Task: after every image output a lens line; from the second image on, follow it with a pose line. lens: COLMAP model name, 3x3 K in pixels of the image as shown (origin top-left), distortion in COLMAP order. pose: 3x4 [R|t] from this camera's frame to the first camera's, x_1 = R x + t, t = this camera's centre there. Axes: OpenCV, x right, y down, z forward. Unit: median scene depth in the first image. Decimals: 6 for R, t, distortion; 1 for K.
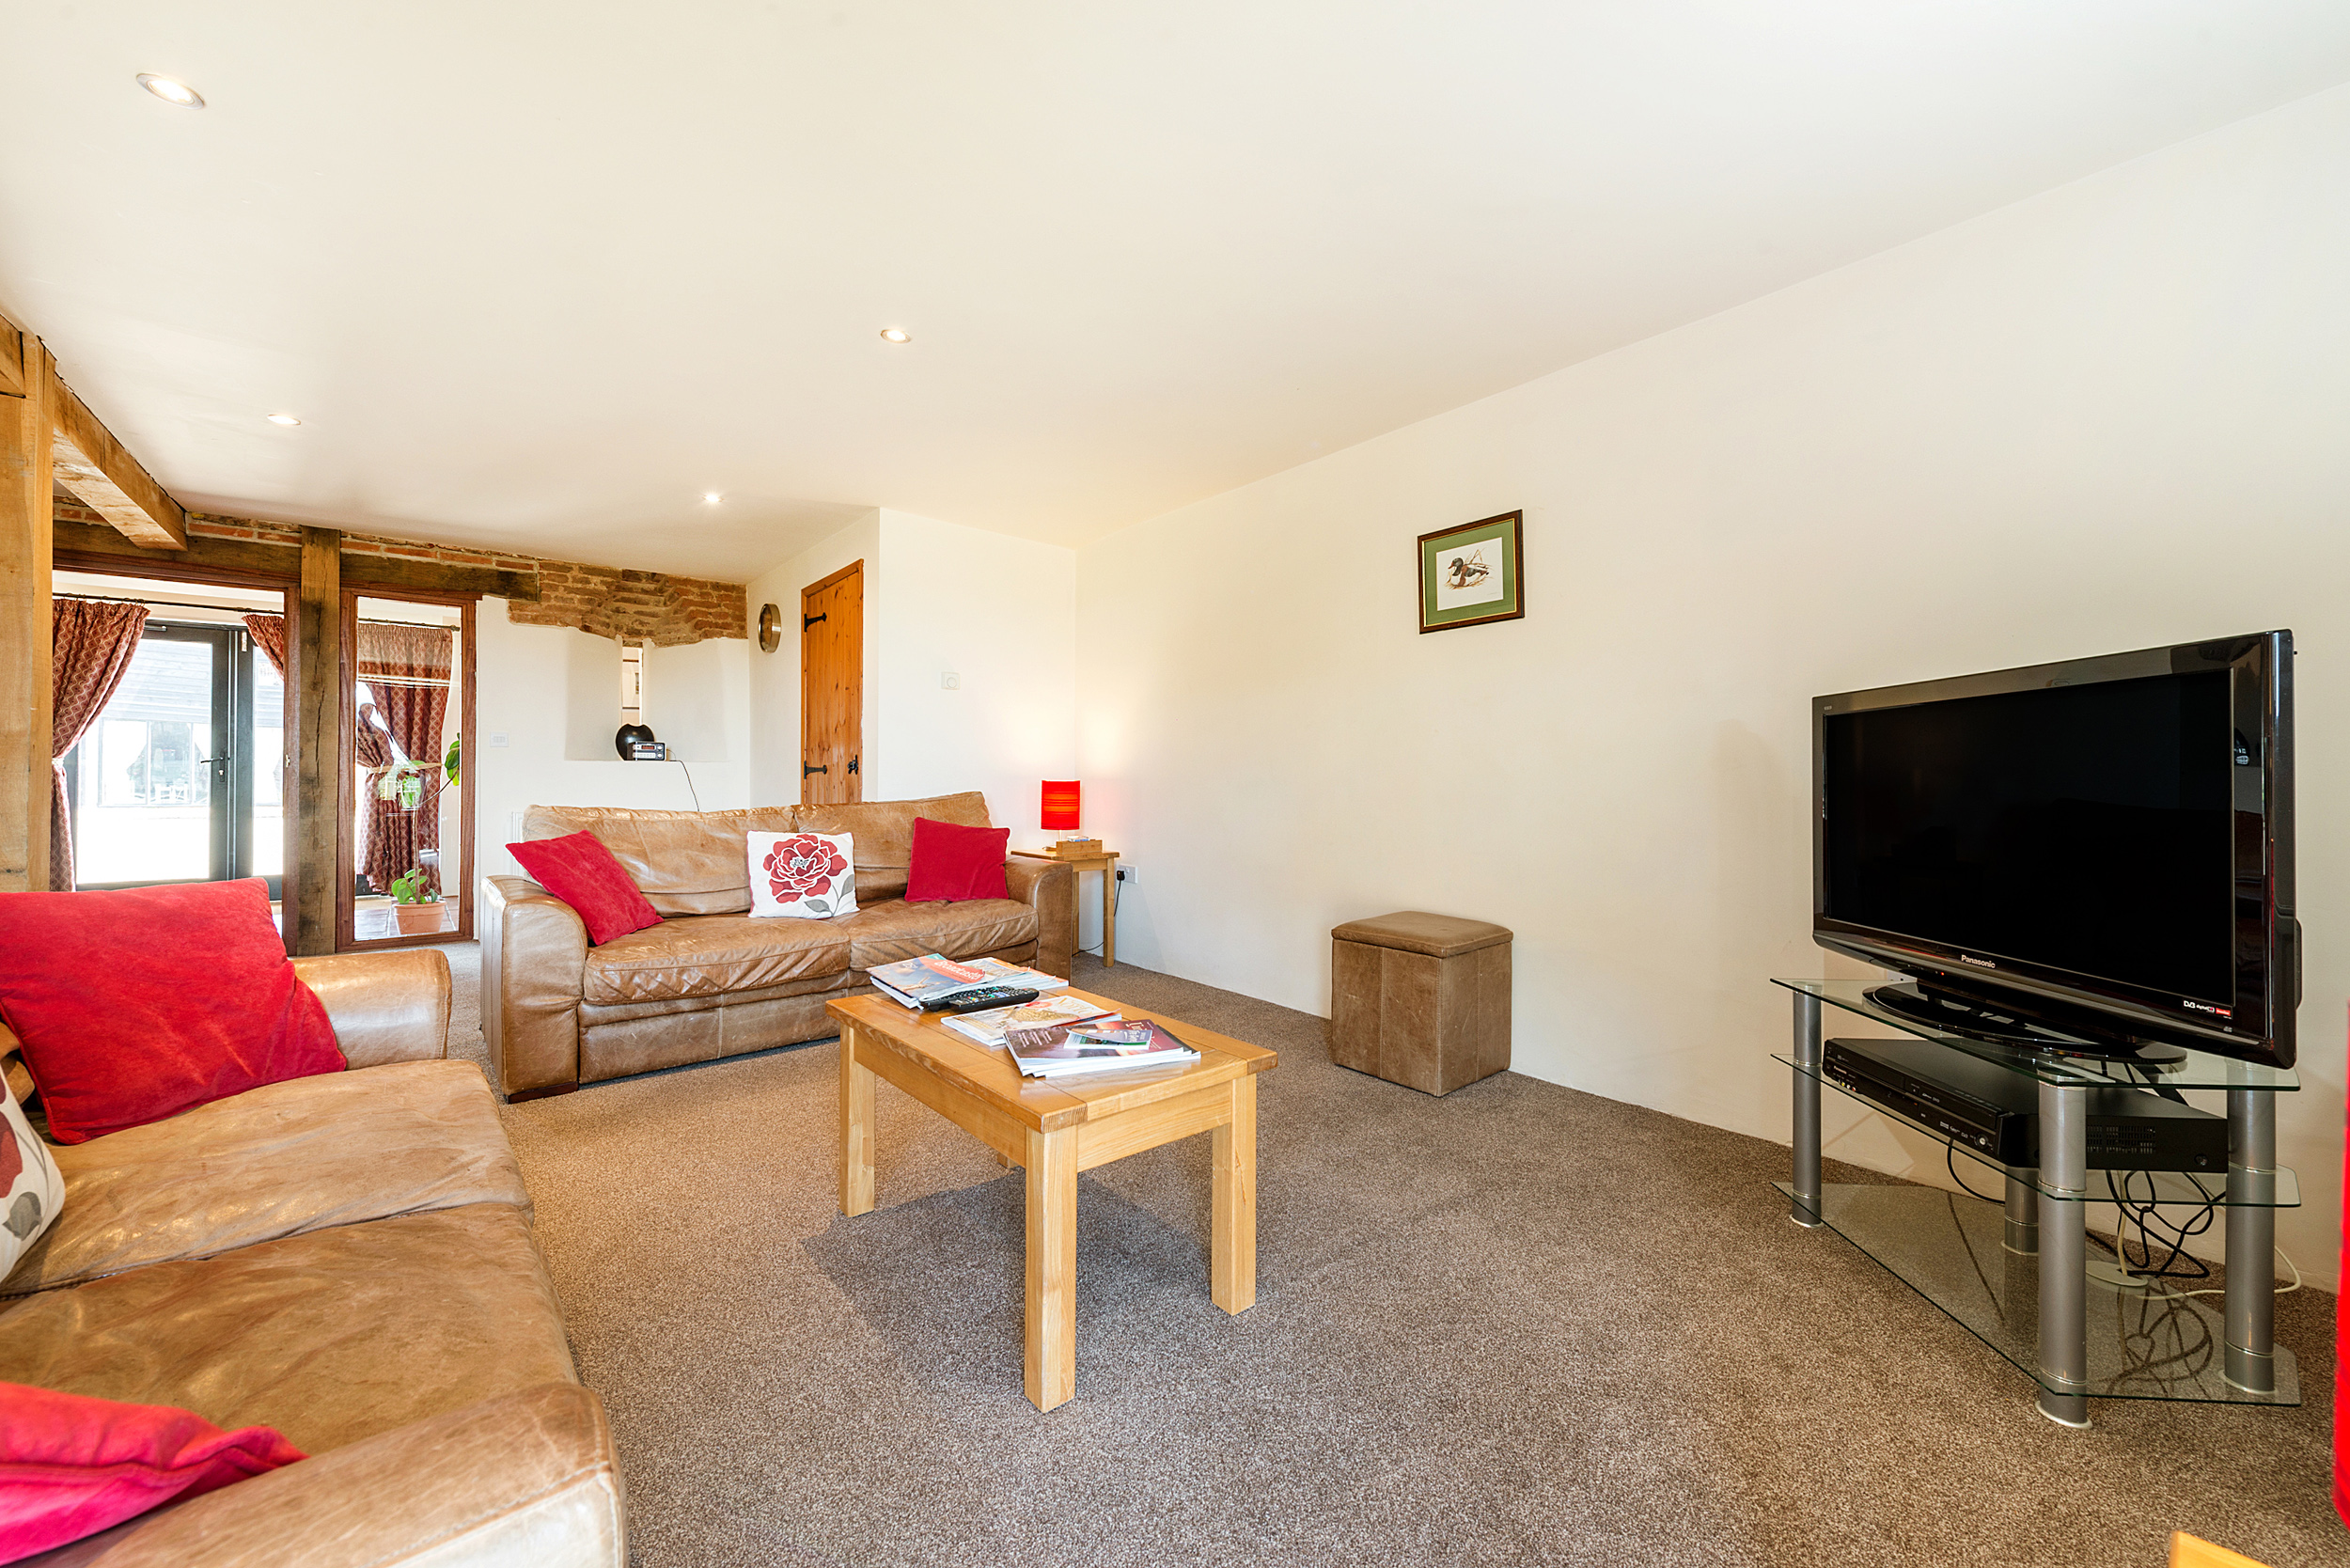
lens RADIAL K [[946.2, 0, 1177.2], [0, 946.2, 779.8], [0, 0, 1]] dist [0.014188, -0.000312]
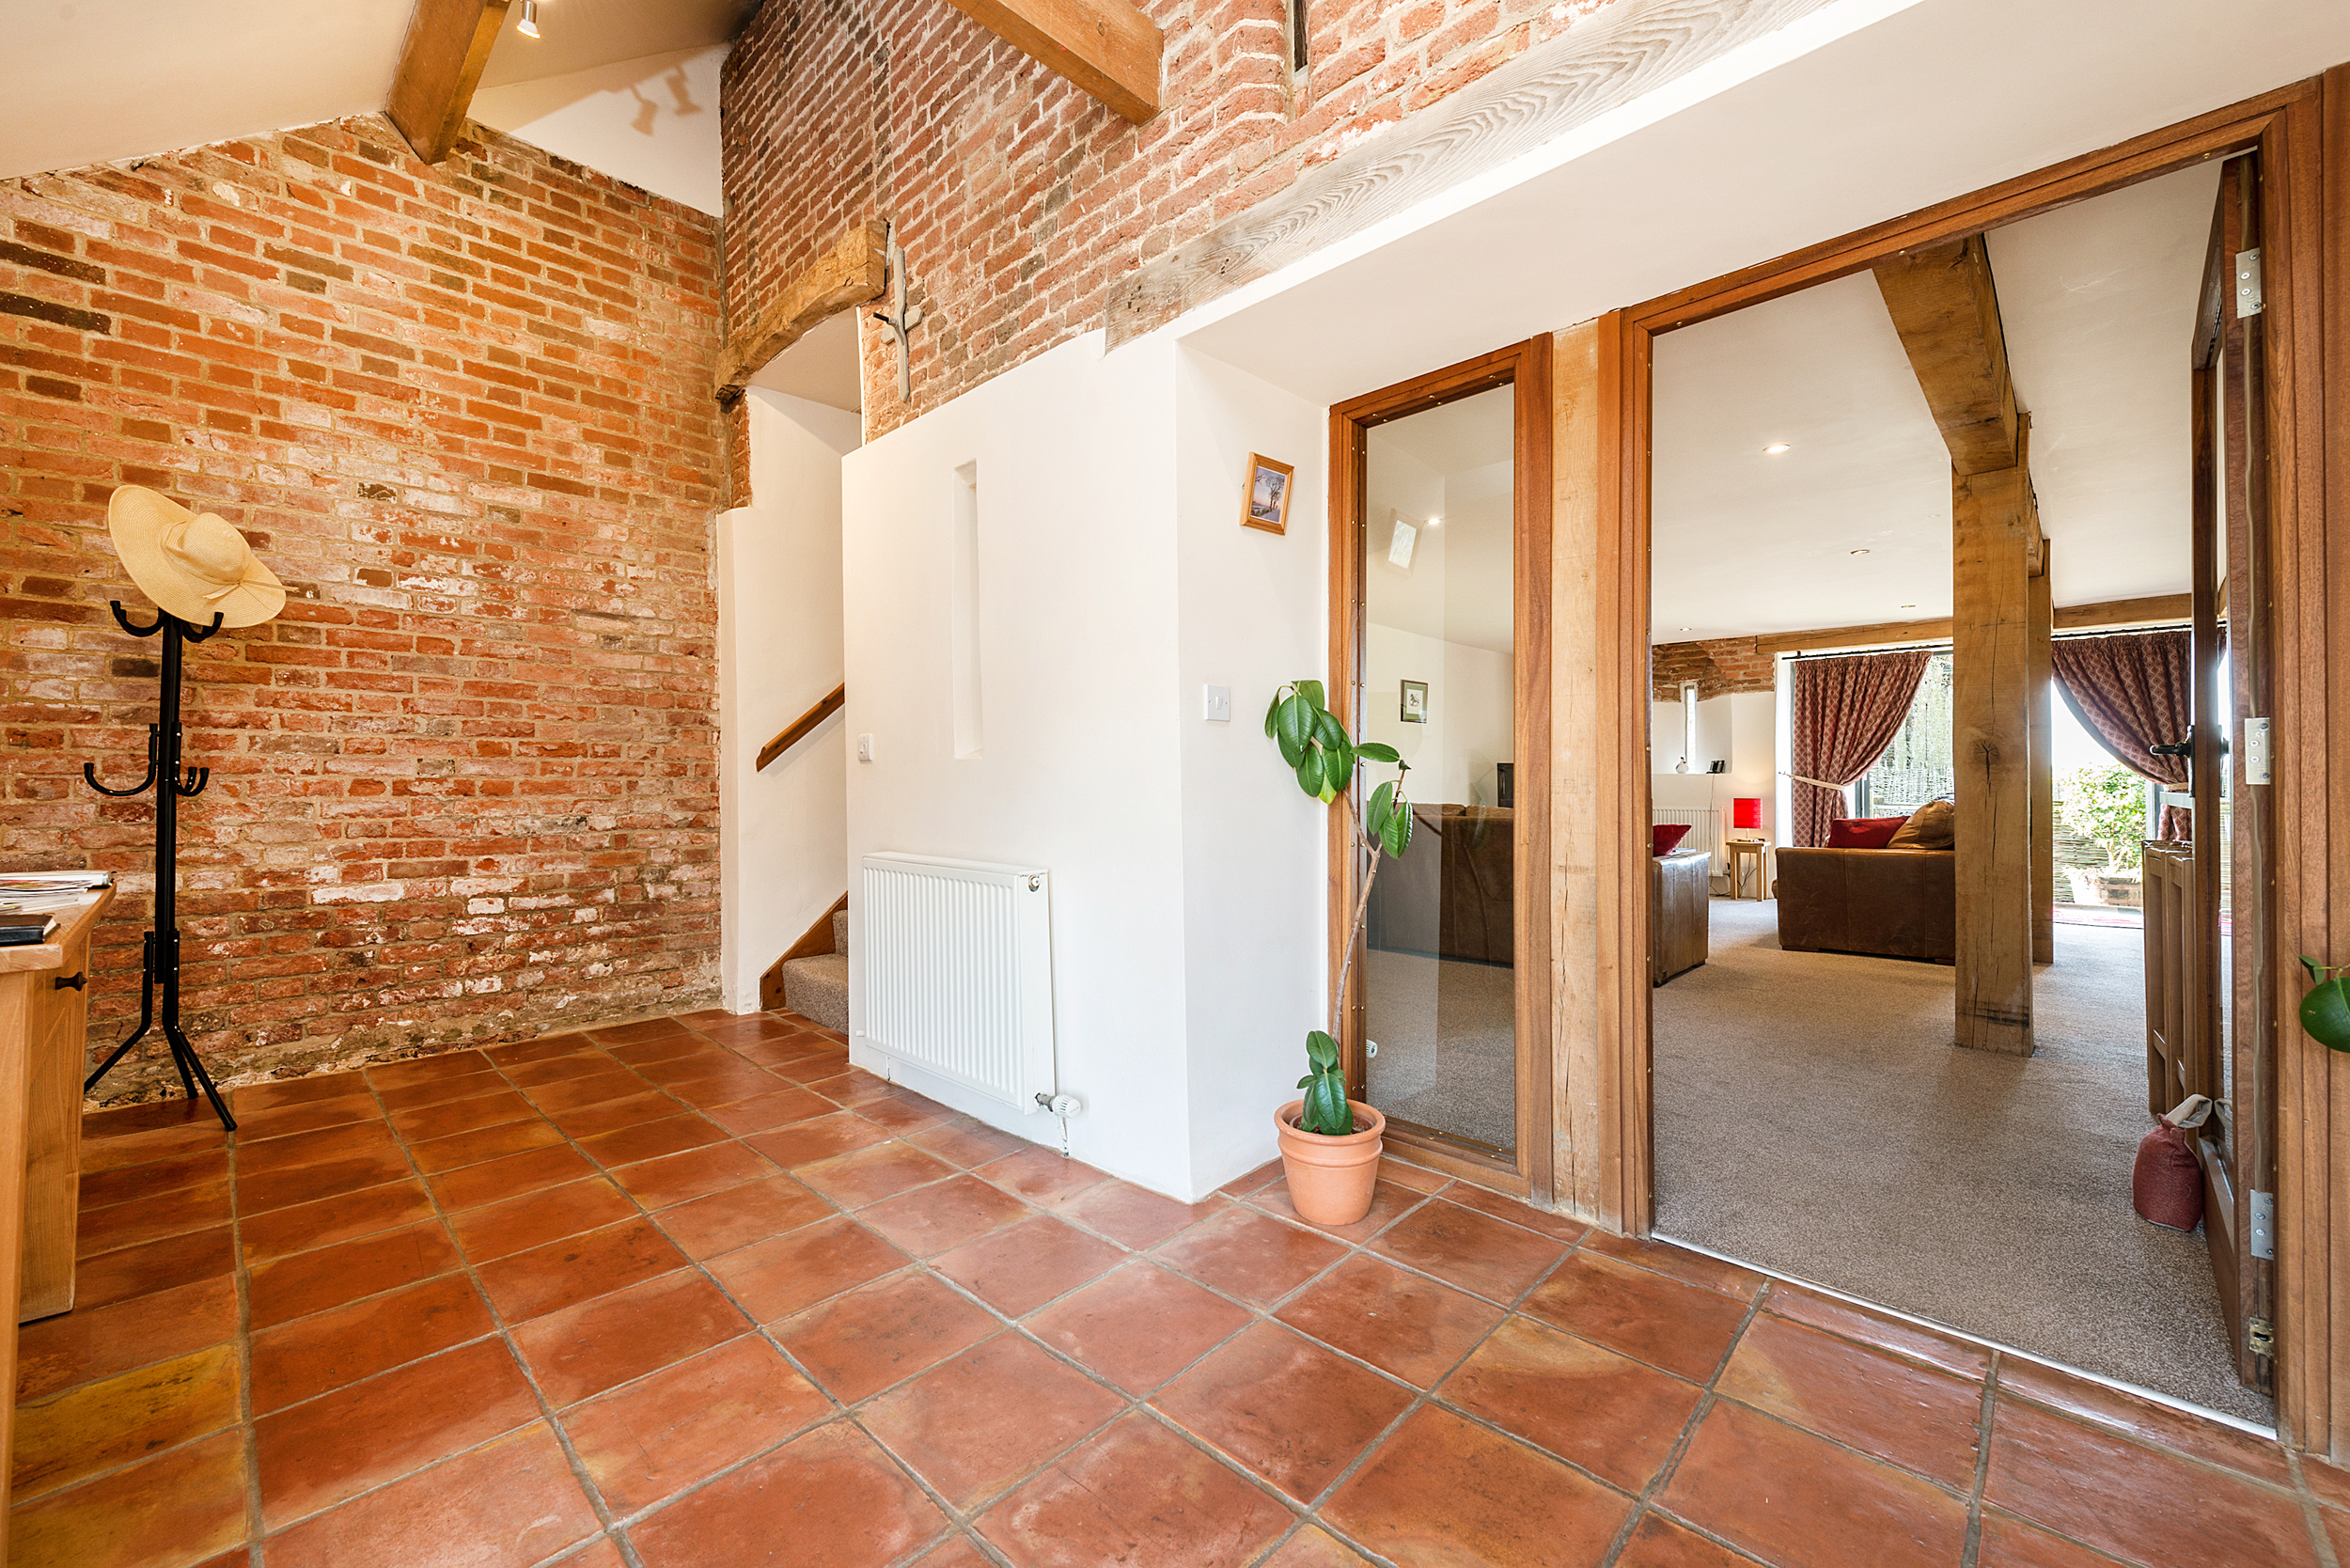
lens RADIAL K [[936.6, 0, 1143.6], [0, 936.6, 781.9], [0, 0, 1]] dist [0.000879, 0.000060]
pose [[-0.081520, 0.004360, 0.996662, -2.107924], [-0.003179, 0.999984, -0.004635, 0.010018], [-0.996667, -0.003547, -0.081505, 1.916916]]
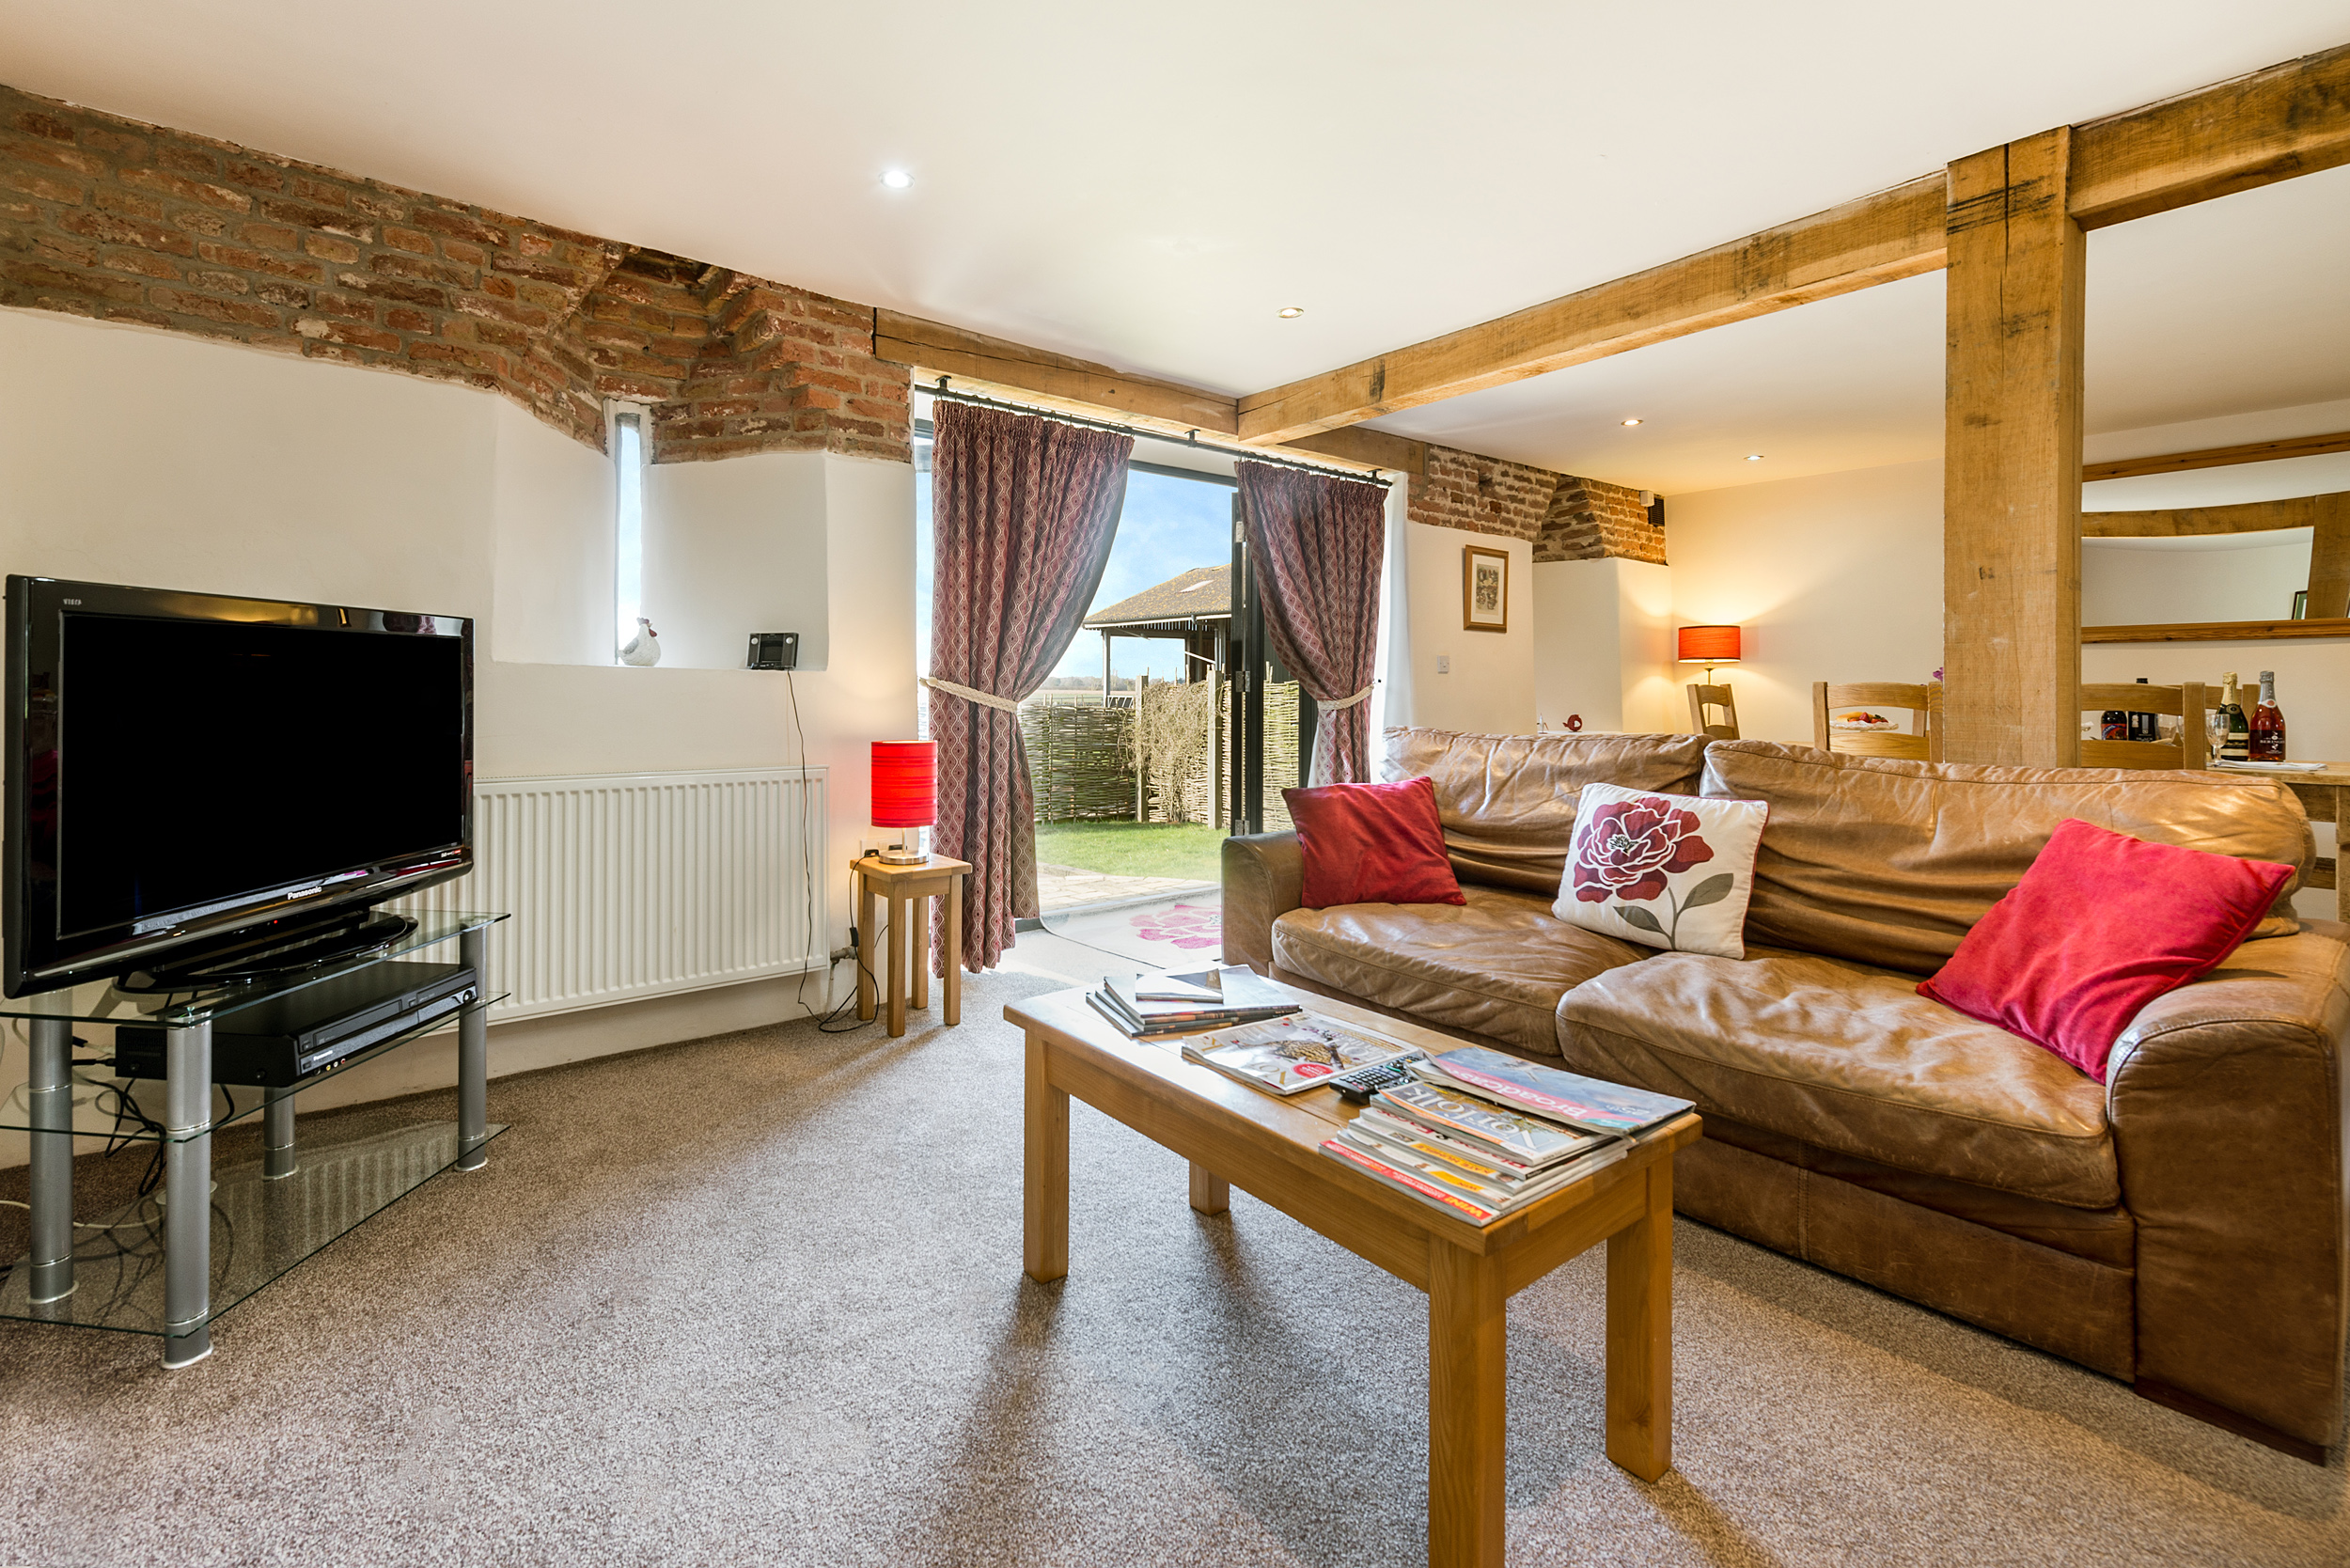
lens RADIAL K [[1003.4, 0, 1092.2], [0, 1003.4, 689.6], [0, 0, 1]] dist [0.001622, -0.000142]
pose [[-0.998141, -0.005781, 0.060672, -0.032698], [-0.005607, 0.999980, 0.003048, -0.016851], [-0.060689, 0.002702, -0.998153, 1.083061]]
